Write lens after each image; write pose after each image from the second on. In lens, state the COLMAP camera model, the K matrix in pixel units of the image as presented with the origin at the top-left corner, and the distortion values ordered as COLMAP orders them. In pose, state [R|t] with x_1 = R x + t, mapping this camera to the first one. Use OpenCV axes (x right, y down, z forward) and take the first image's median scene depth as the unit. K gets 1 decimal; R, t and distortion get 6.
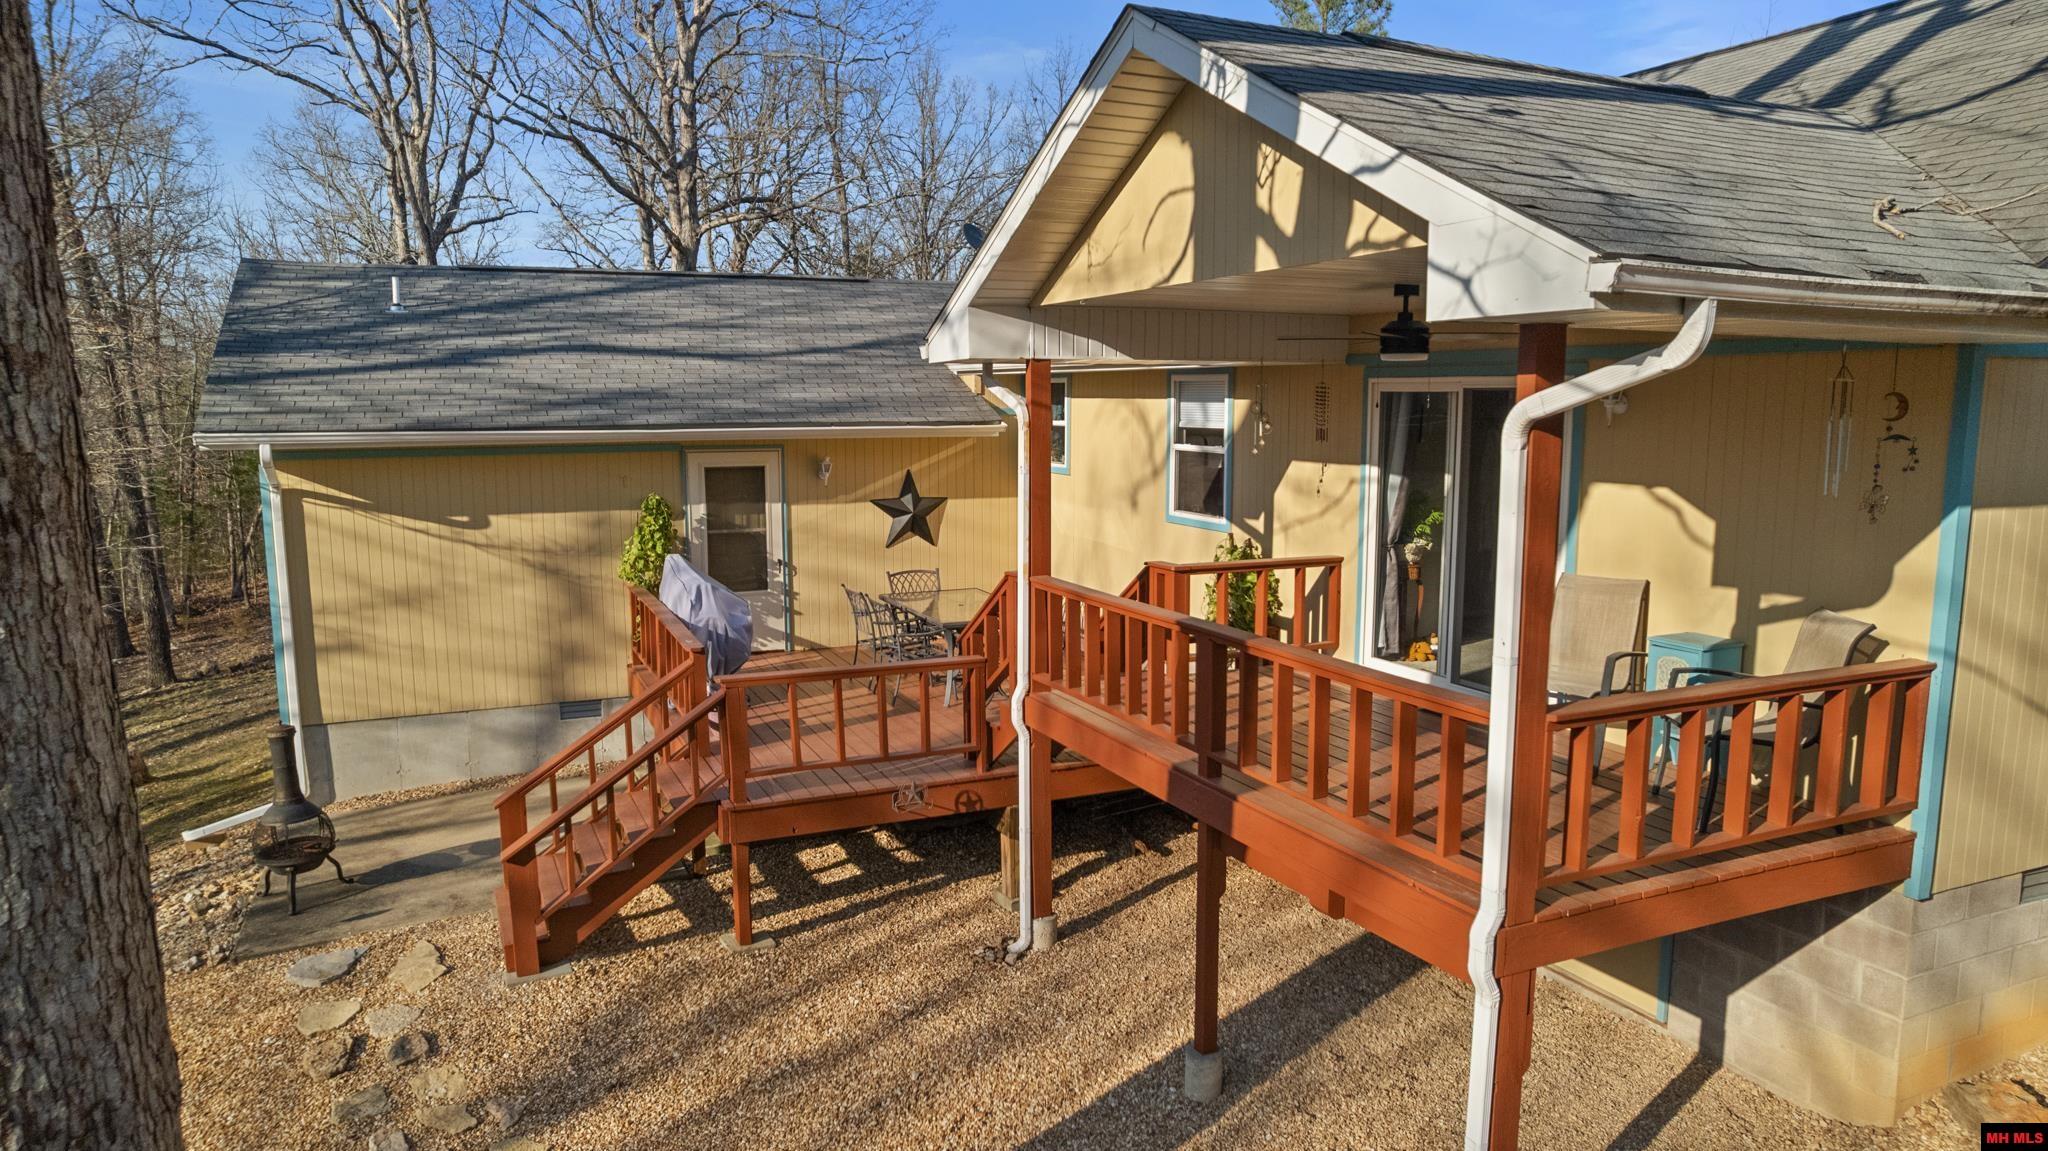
lens RADIAL K [[1311.0, 0, 1022.5], [0, 1311.0, 586.7], [0, 0, 1]] dist [-0.039156, 0.018626]
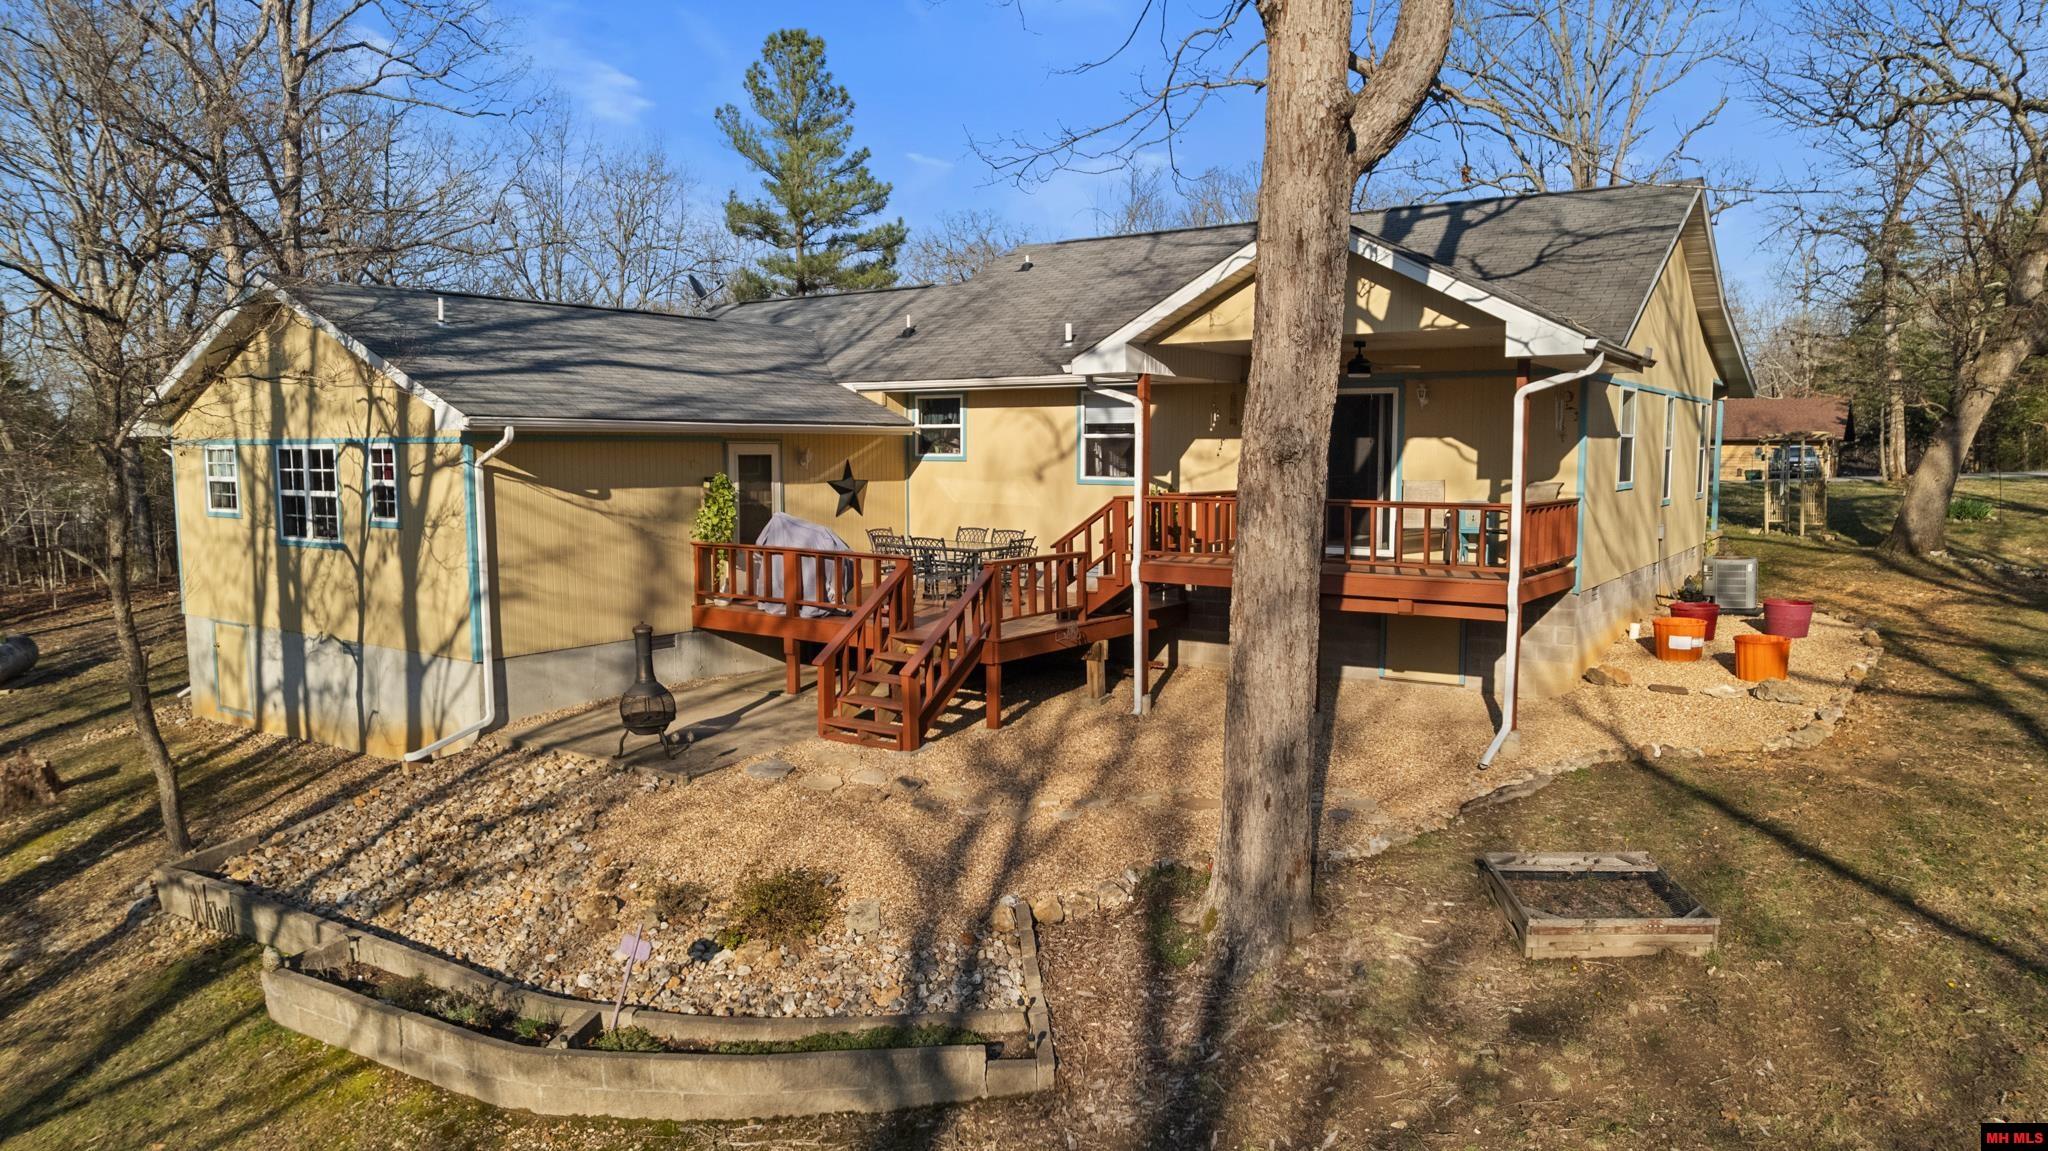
lens RADIAL K [[1311.0, 0, 1027.6], [0, 1311.0, 572.0], [0, 0, 1]] dist [-0.039156, 0.018626]
pose [[0.859617, -0.047012, 0.508772, -0.754817], [0.072072, 0.996959, -0.029650, 0.098774], [-0.505830, 0.062156, 0.860391, -0.318209]]
